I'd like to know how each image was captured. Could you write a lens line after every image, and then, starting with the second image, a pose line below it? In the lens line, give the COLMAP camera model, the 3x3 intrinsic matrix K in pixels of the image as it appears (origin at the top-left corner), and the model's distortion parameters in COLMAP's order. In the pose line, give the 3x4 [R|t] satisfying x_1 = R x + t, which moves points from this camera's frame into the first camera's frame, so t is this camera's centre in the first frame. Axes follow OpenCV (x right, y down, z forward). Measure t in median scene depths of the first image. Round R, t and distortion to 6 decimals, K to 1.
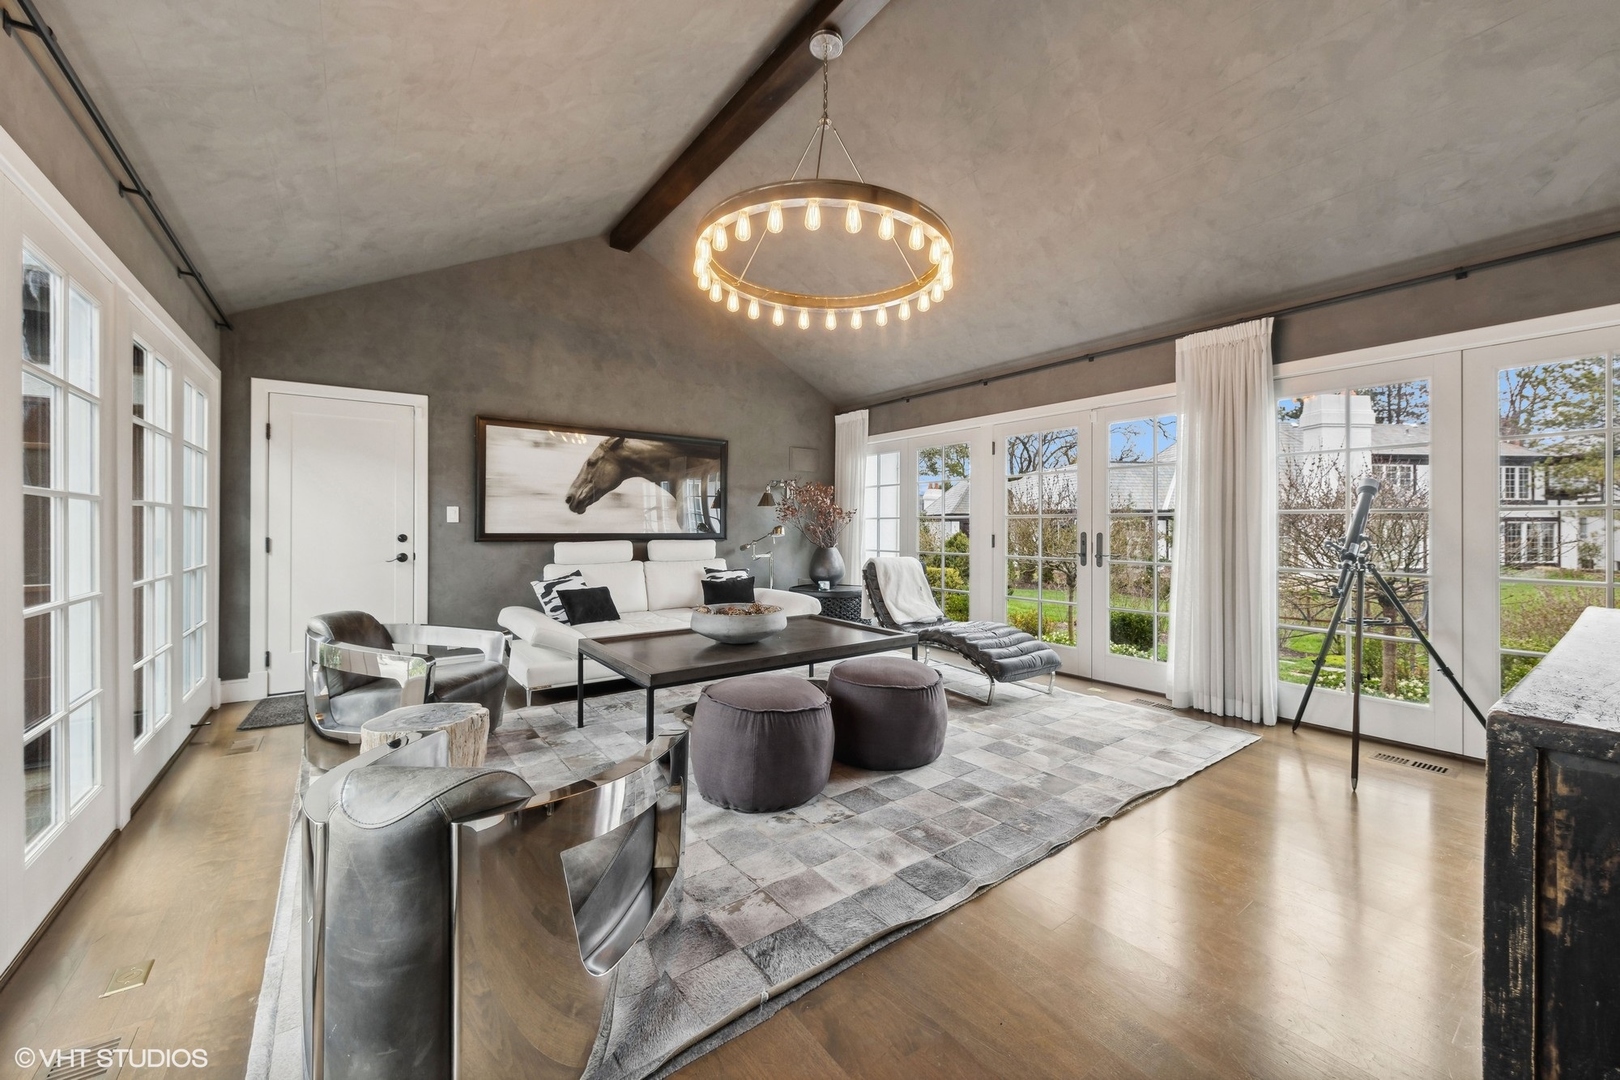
lens RADIAL K [[643.8, 0, 808.4], [0, 643.8, 534.6], [0, 0, 1]] dist [0.002140, 0.000205]
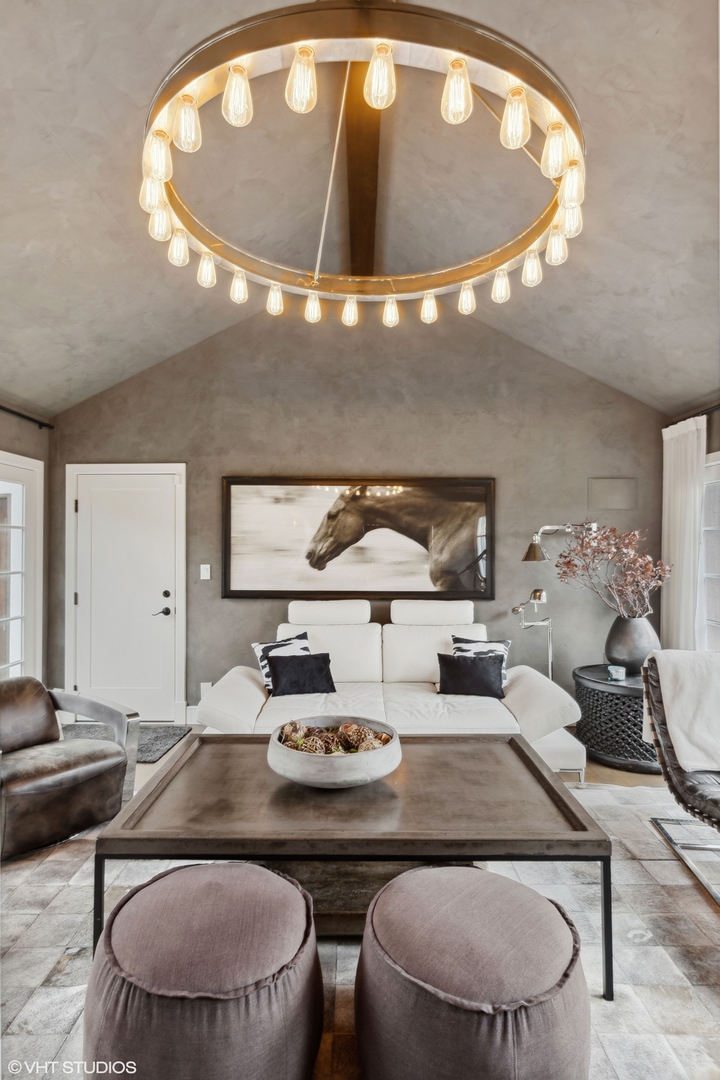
lens RADIAL K [[593.1, 0, 359.2], [0, 593.1, 537.9], [0, 0, 1]] dist [0.005328, 0.000192]
pose [[0.790708, -0.010764, -0.612099, 0.228697], [-0.003253, 0.999757, -0.021784, -0.061966], [0.612185, 0.019216, 0.790481, 0.352825]]
